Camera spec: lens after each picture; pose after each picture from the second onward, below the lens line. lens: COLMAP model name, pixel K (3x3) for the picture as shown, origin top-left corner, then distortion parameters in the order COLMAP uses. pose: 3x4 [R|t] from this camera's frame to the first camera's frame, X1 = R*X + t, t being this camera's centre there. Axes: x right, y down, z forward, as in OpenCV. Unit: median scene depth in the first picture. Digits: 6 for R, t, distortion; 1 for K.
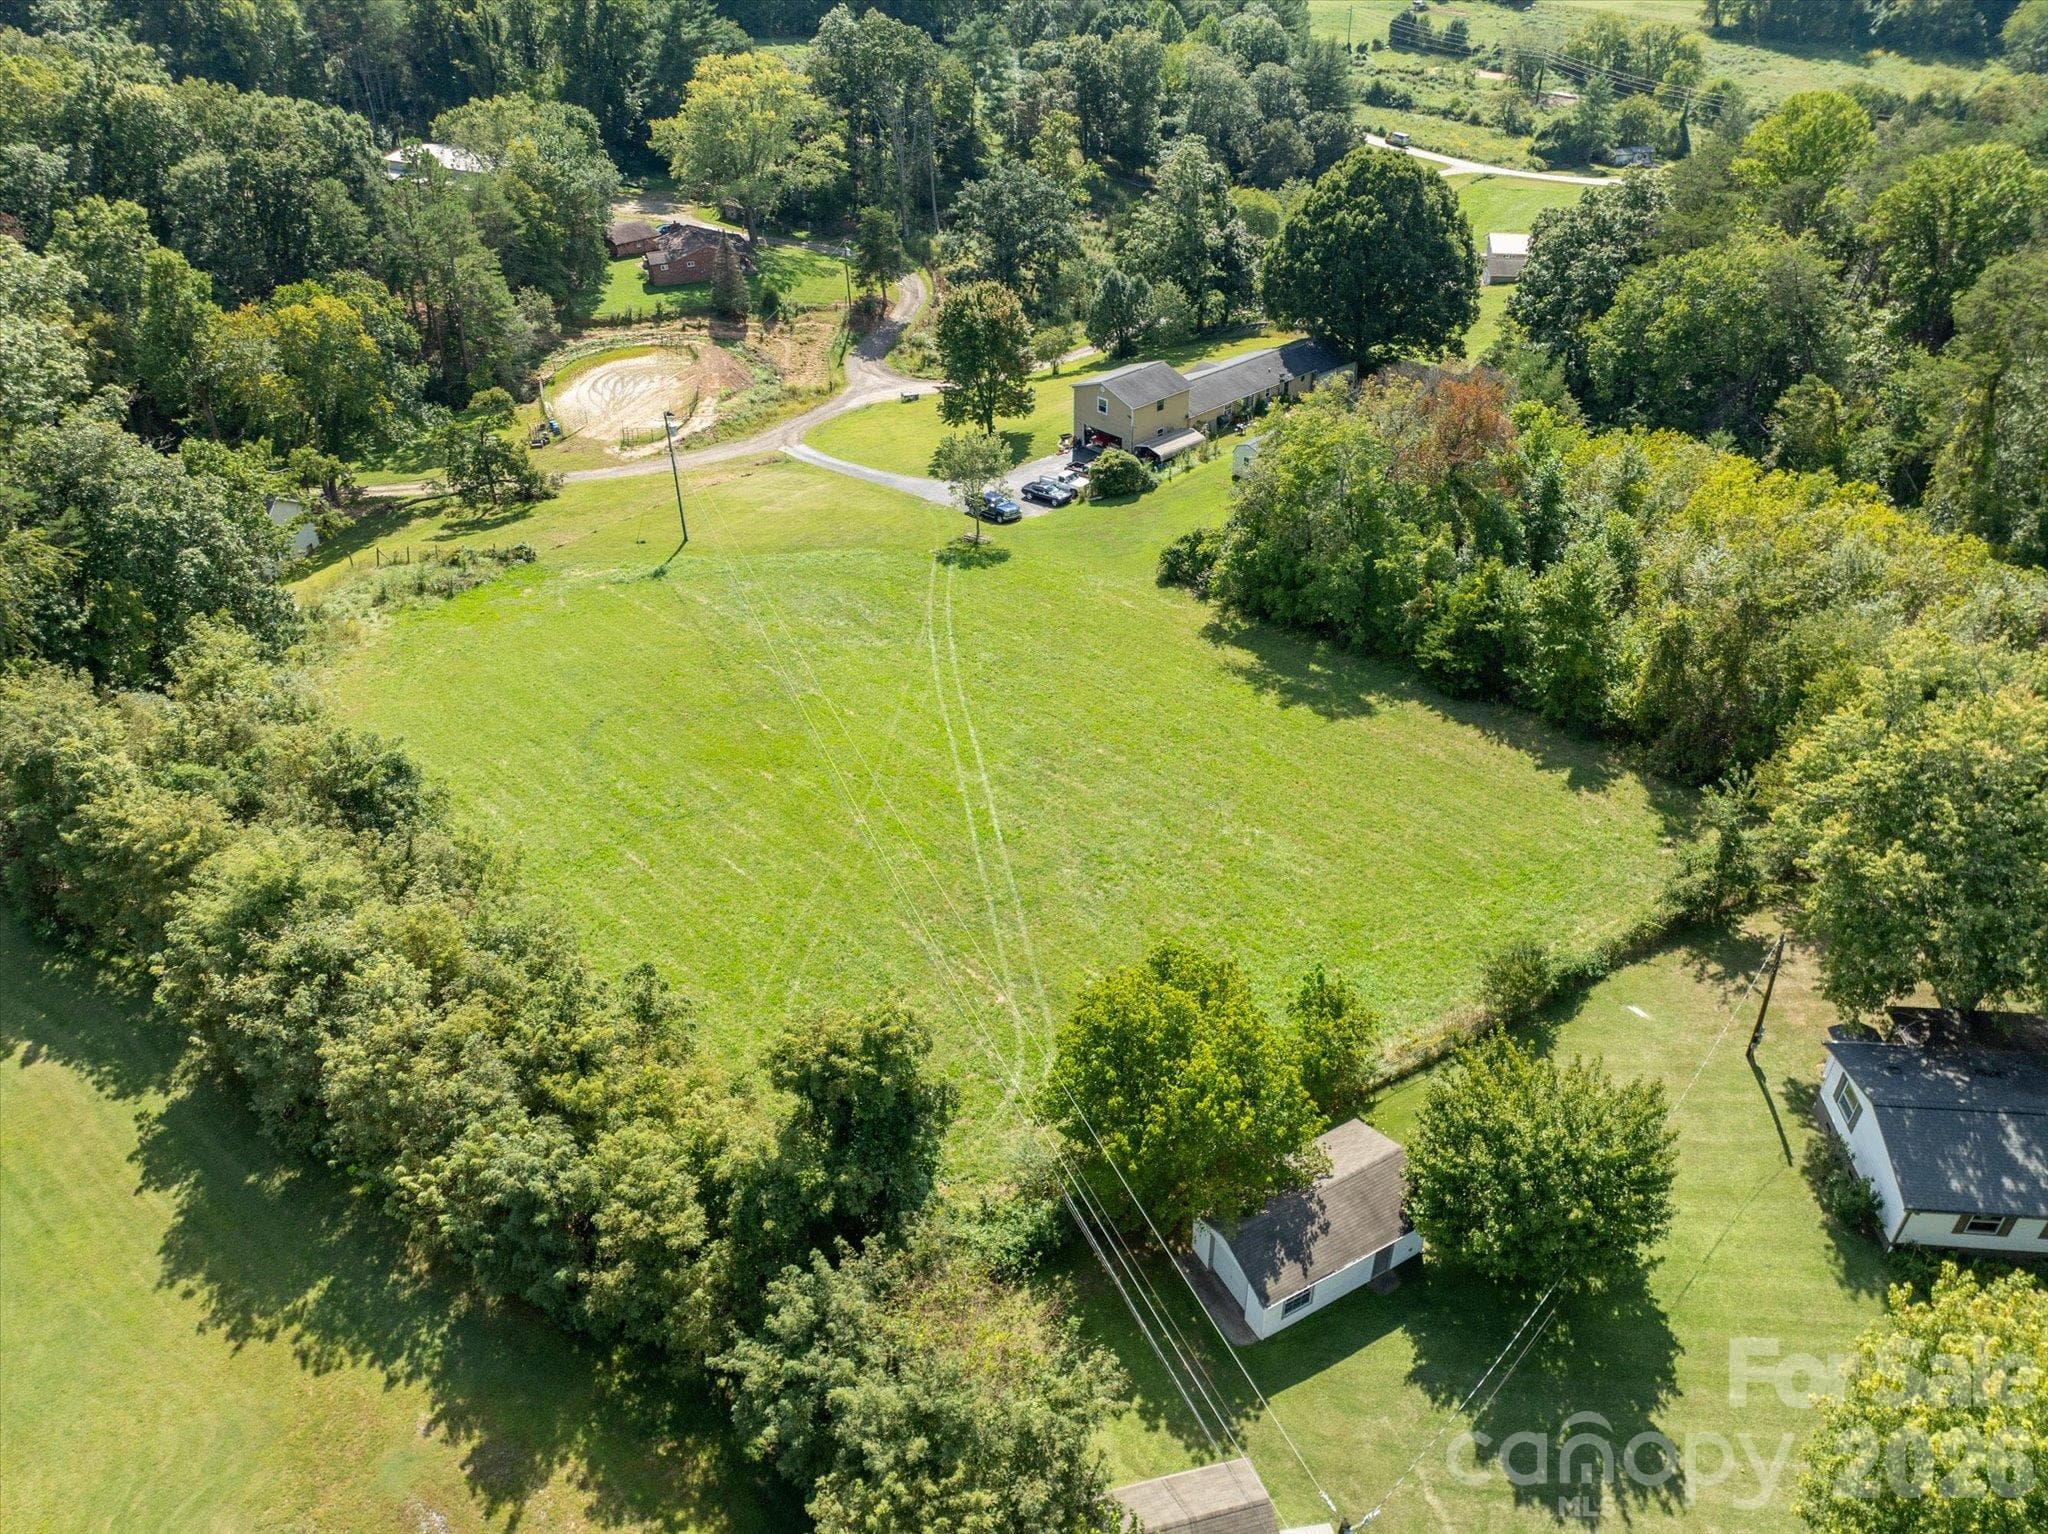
lens RADIAL K [[1459.5, 0, 1024.7], [0, 1459.5, 767.2], [0, 0, 1]] dist [-0.004502, -0.000150]
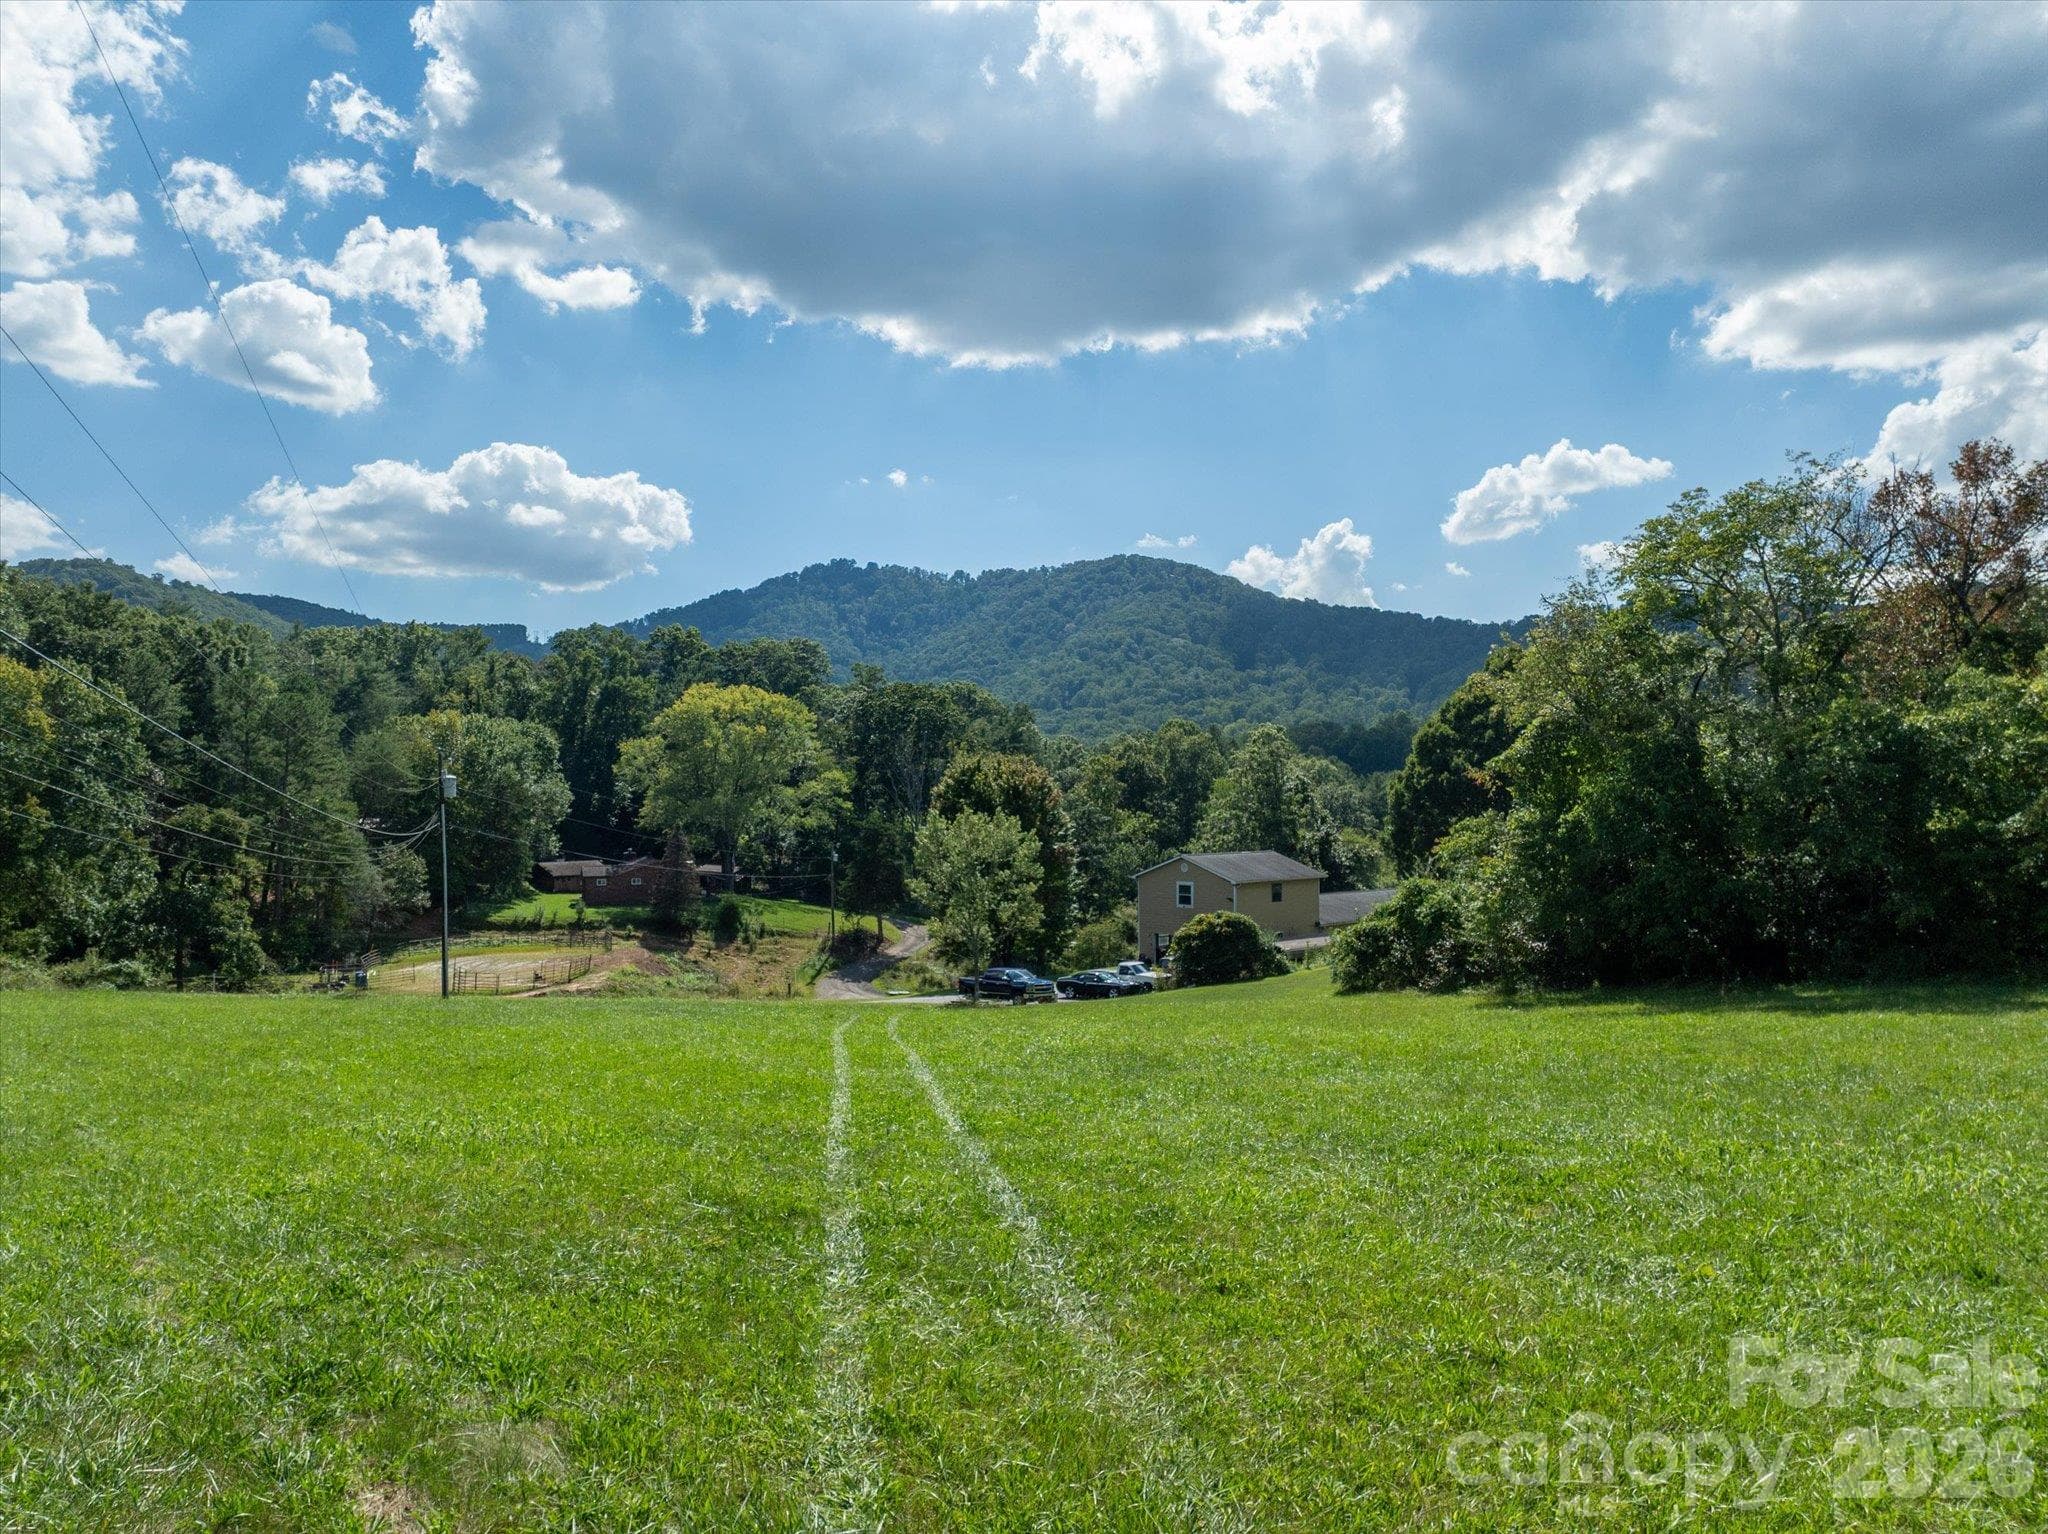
lens RADIAL K [[1459.5, 0, 1024.9], [0, 1459.5, 766.4], [0, 0, 1]] dist [-0.004502, -0.000150]
pose [[0.999682, 0.005463, -0.024634, -0.000634], [-0.018672, 0.816835, -0.576569, 0.054846], [0.016972, 0.576845, 0.816677, 0.331523]]
